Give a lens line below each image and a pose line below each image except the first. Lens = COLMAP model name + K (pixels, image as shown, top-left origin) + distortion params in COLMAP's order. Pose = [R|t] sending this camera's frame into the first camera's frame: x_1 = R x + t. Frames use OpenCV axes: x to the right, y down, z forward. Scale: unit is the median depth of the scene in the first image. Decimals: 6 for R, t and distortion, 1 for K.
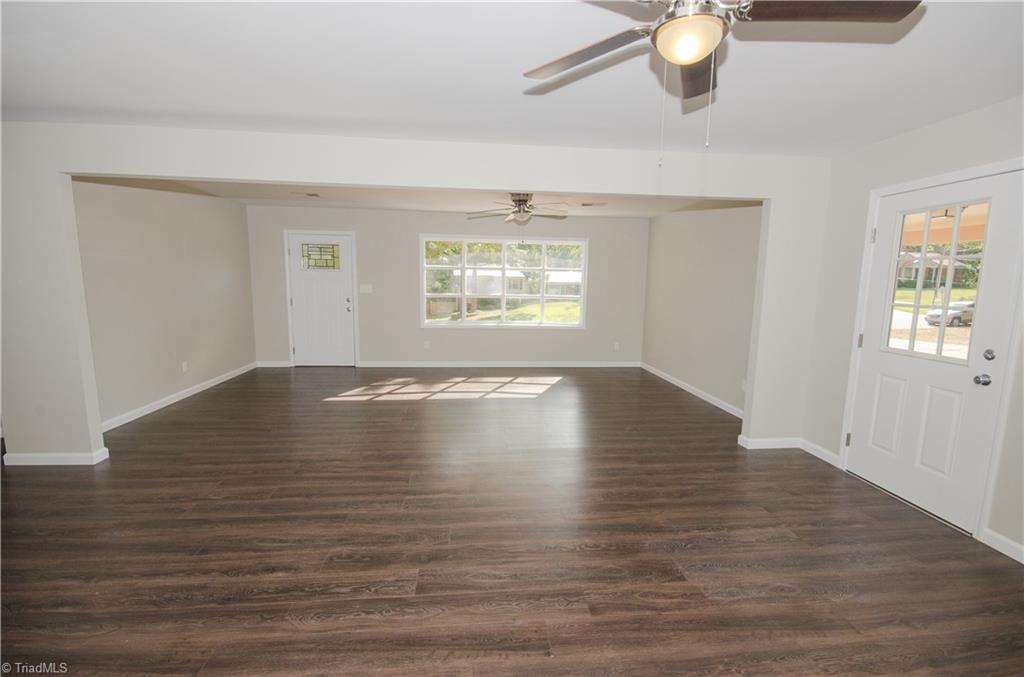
lens RADIAL K [[448.9, 0, 515.6], [0, 448.9, 345.6], [0, 0, 1]] dist [0.002063, -0.005707]
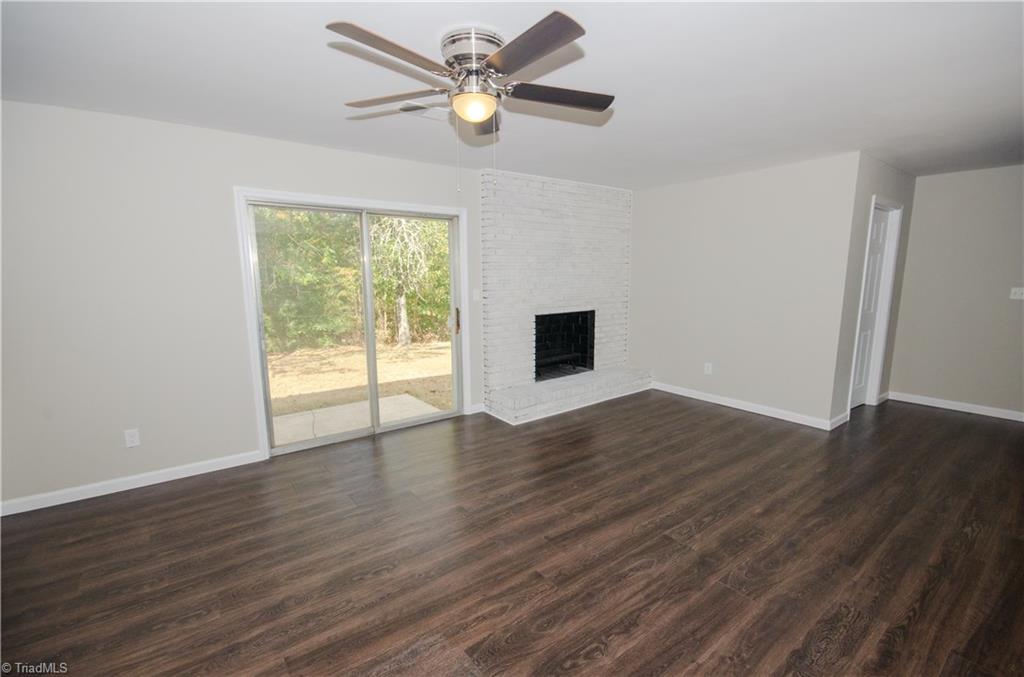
lens RADIAL K [[448.9, 0, 515.6], [0, 448.9, 345.6], [0, 0, 1]] dist [0.002063, -0.005707]
pose [[-0.853172, 0.071463, -0.516711, 0.451877], [-0.083049, 0.959327, 0.269806, -0.148629], [0.514976, 0.273103, -0.812536, 1.030456]]
